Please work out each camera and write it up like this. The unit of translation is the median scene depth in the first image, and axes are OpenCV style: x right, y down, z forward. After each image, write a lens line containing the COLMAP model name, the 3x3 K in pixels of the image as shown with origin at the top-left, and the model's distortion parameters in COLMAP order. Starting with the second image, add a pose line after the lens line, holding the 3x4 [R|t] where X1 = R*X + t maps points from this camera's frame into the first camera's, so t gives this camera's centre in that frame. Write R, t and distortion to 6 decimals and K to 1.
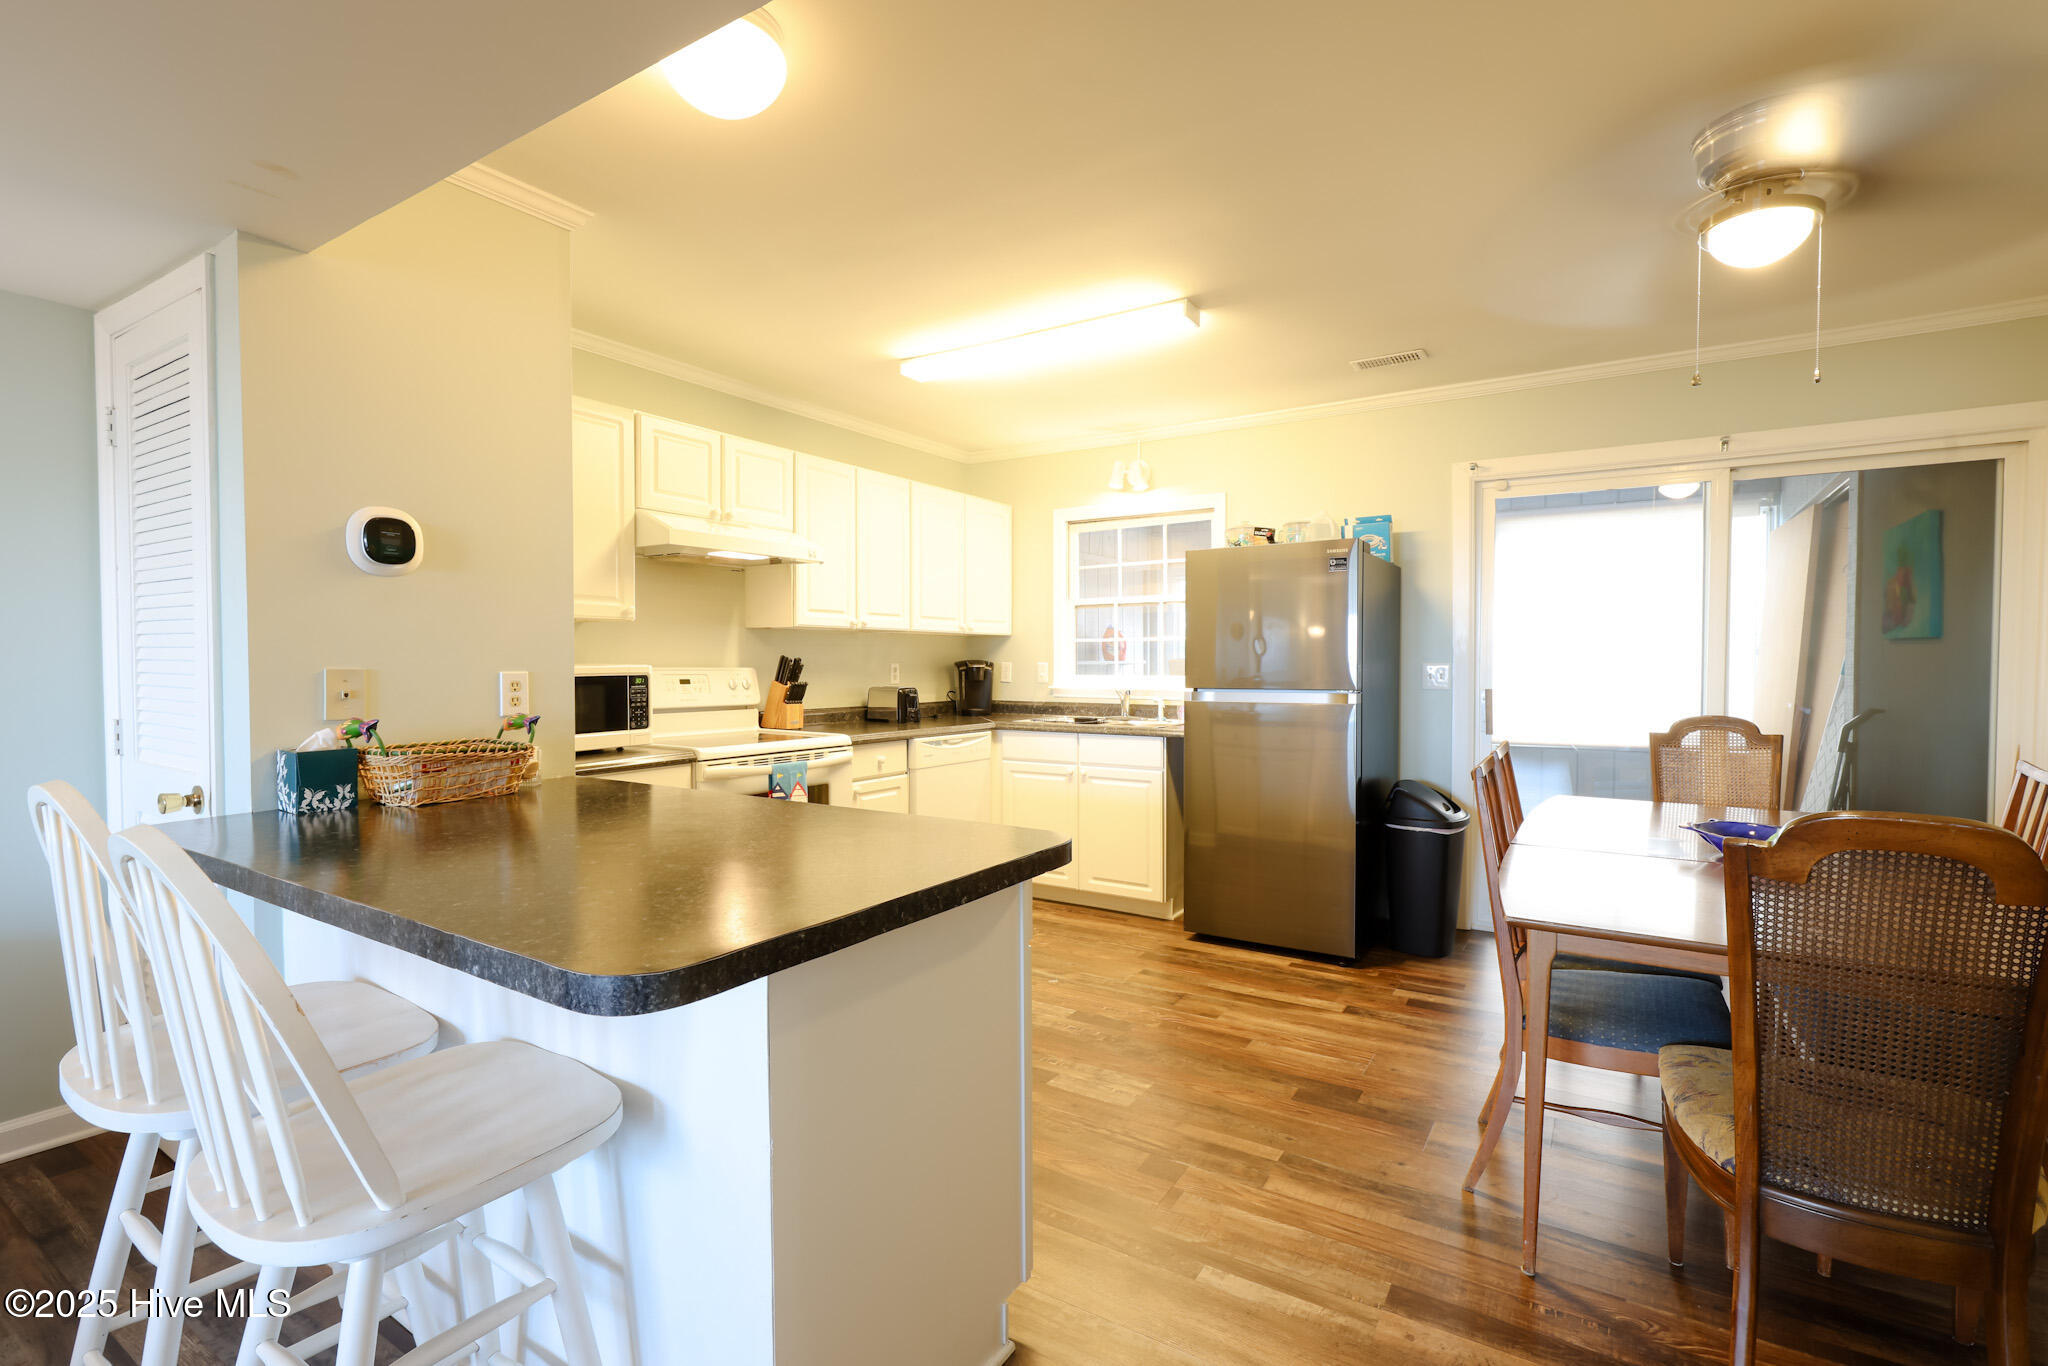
lens RADIAL K [[943.4, 0, 1038.8], [0, 943.4, 686.4], [0, 0, 1]] dist [-0.001960, -0.000358]
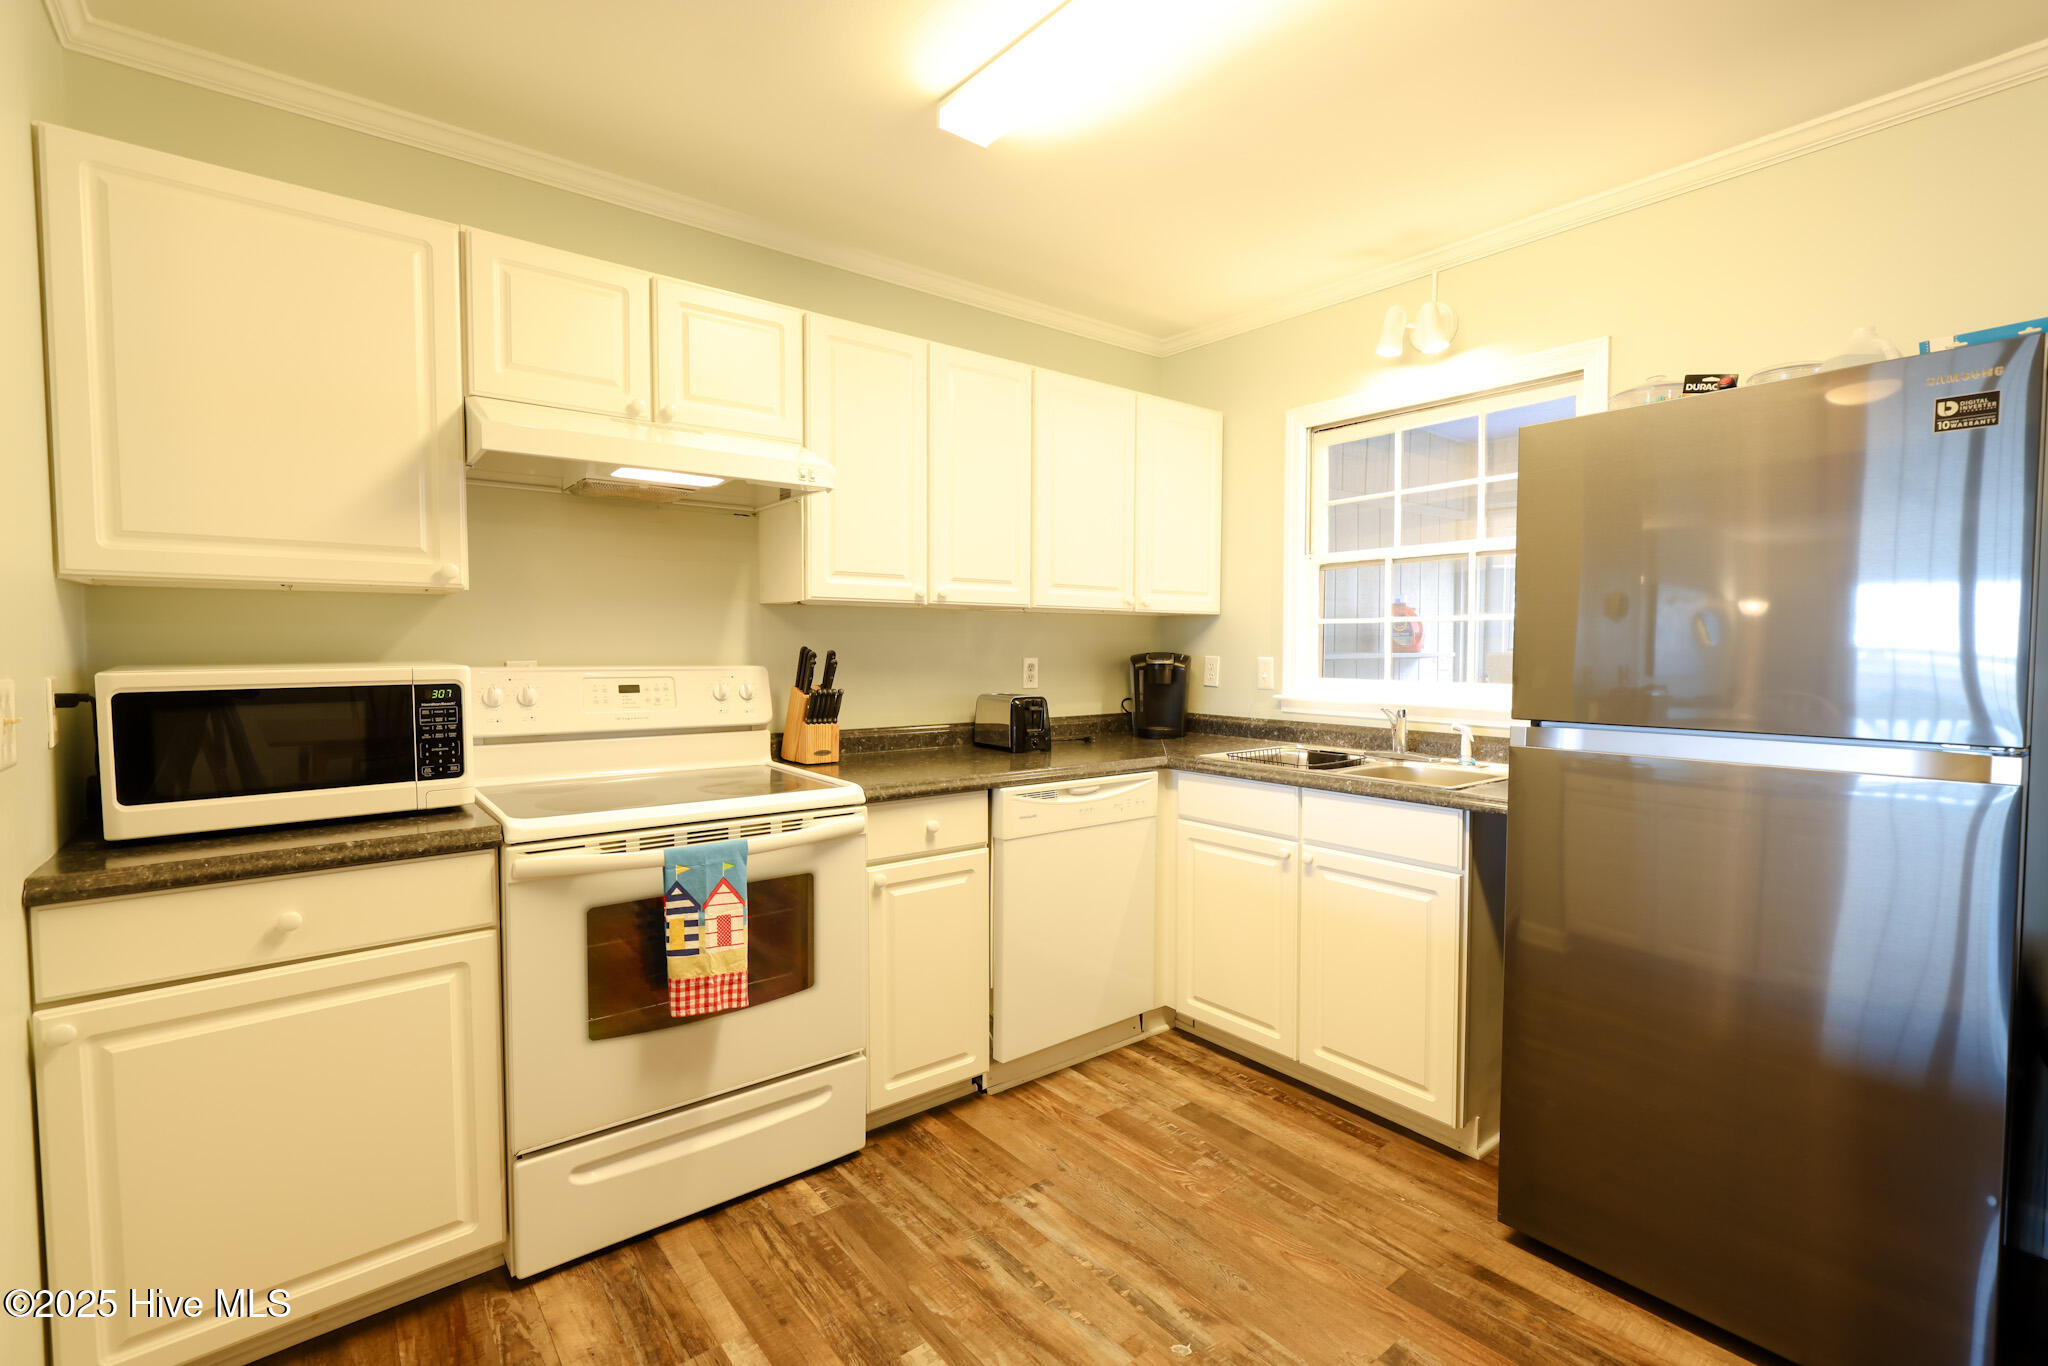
lens RADIAL K [[926.7, 0, 1041.6], [0, 926.7, 686.1], [0, 0, 1]] dist [0.000195, -0.000722]
pose [[0.947005, 0.016527, -0.320792, 0.073232], [-0.011079, 0.999762, 0.018798, -0.018920], [0.321026, -0.014248, 0.946963, 0.438202]]
